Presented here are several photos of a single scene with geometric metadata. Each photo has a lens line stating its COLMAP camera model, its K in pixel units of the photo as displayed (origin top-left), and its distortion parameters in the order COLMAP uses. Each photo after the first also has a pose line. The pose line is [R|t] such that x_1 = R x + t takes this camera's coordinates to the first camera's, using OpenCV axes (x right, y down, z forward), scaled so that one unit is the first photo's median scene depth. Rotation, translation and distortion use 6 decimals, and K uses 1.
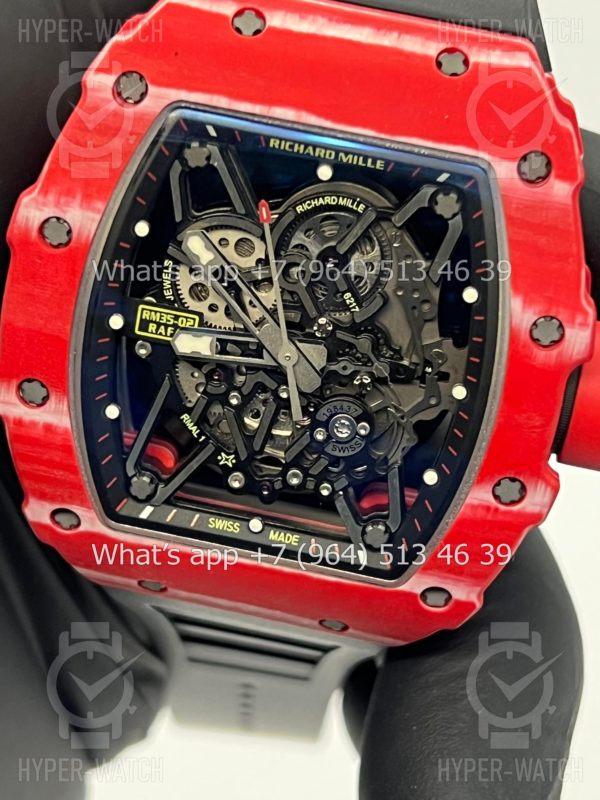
lens RADIAL K [[2004.3, 0, 287.4], [0, 2004.3, 392.5], [0, 0, 1]] dist [0.198685, 0.000000]
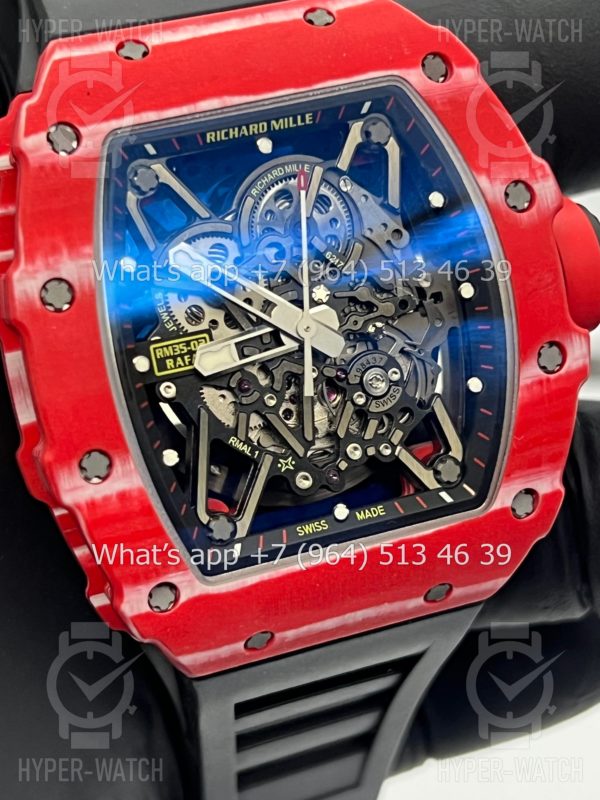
lens RADIAL K [[2004.3, 0, 295.3], [0, 2004.3, 399.0], [0, 0, 1]] dist [0.198685, 0.000000]
pose [[0.848305, -0.387446, 0.360921, -0.380787], [0.470542, 0.864183, -0.178262, 0.188947], [-0.242835, 0.321049, 0.915401, 0.091122]]
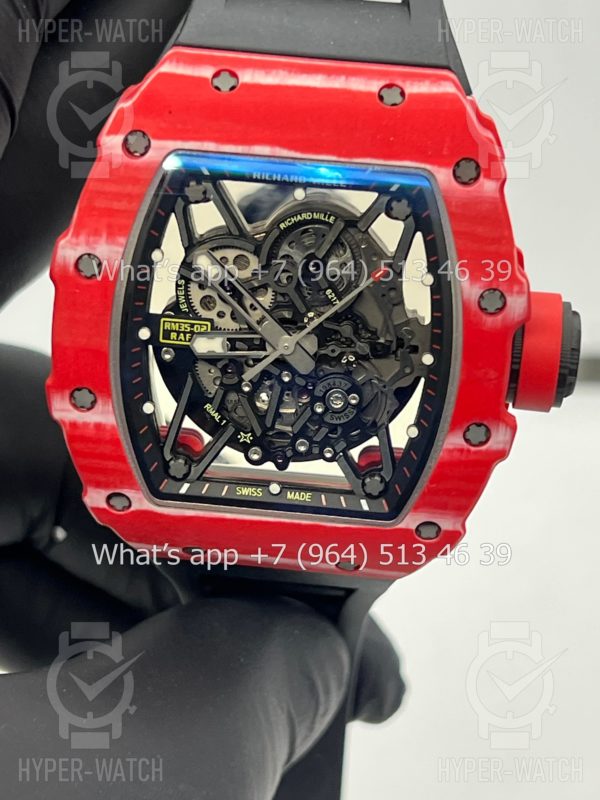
lens RADIAL K [[2004.3, 0, 298.2], [0, 2004.3, 397.1], [0, 0, 1]] dist [0.198685, 0.000000]
pose [[0.993650, -0.111315, 0.016362, -0.015986], [0.111715, 0.993401, -0.025964, 0.045673], [-0.013364, 0.027627, 0.999529, -0.228150]]
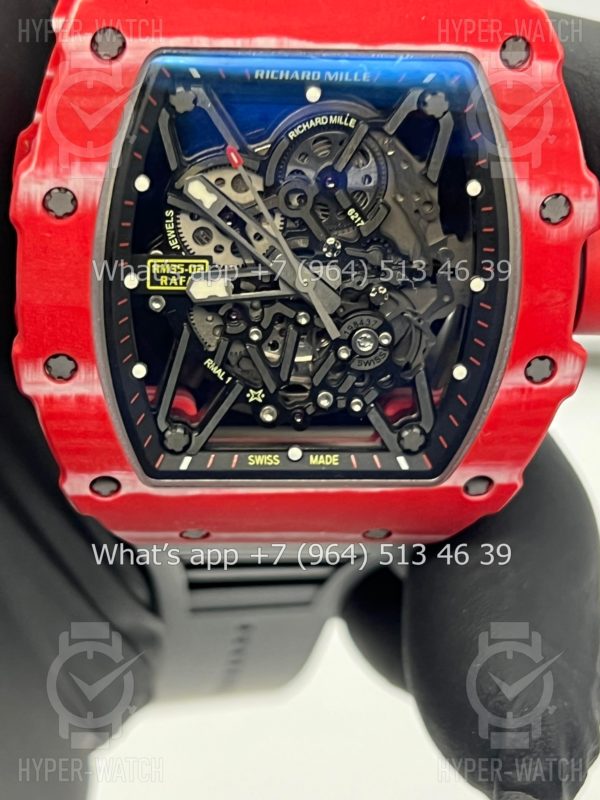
lens RADIAL K [[2004.3, 0, 301.0], [0, 2004.3, 403.2], [0, 0, 1]] dist [0.198685, 0.000000]
pose [[0.968857, -0.200058, 0.145918, -0.160561], [0.192876, 0.979265, 0.061958, -0.021349], [-0.155288, -0.031884, 0.987355, 0.003831]]
